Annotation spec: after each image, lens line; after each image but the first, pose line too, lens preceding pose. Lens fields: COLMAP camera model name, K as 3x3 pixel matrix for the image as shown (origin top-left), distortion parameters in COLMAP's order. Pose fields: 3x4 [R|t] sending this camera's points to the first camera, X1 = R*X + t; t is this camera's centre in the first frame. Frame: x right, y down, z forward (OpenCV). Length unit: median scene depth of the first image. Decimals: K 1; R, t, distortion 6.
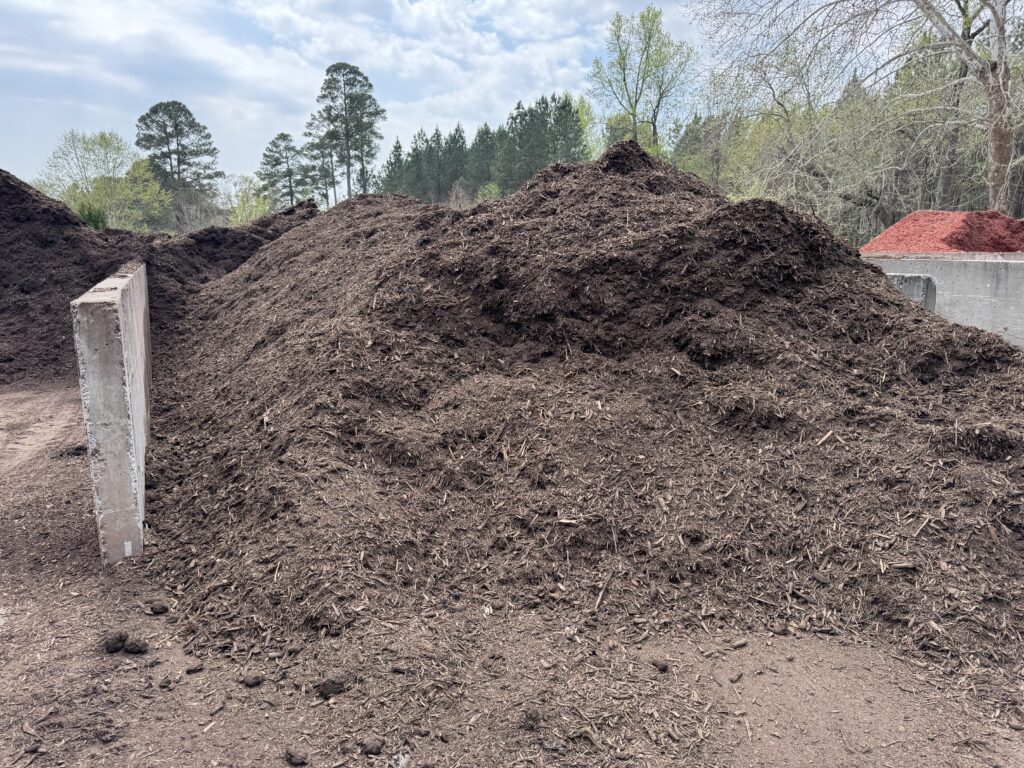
lens RADIAL K [[706.7, 0, 512.0], [0, 706.7, 384.0], [0, 0, 1]] dist [0.097720, -0.154632]
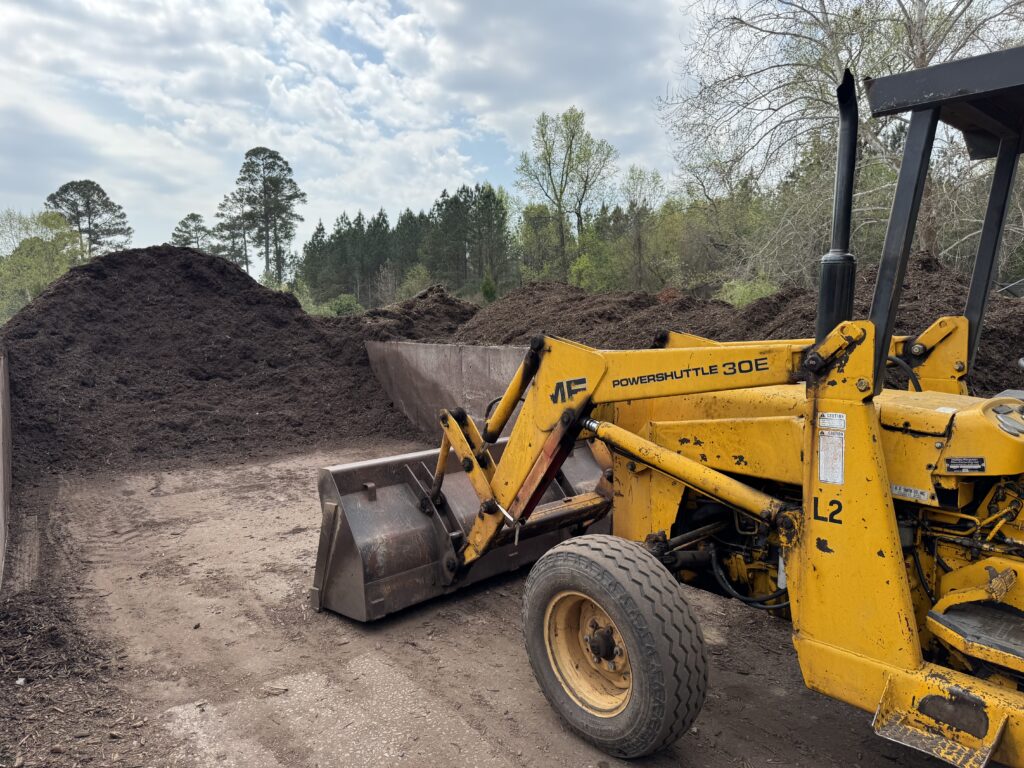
lens RADIAL K [[708.0, 0, 515.7], [0, 708.0, 384.1], [0, 0, 1]] dist [0.109892, -0.146125]
pose [[0.990223, -0.016771, 0.138485, -0.114733], [0.031685, 0.993839, -0.106204, 0.007587], [-0.135851, 0.109553, 0.984654, -0.038991]]
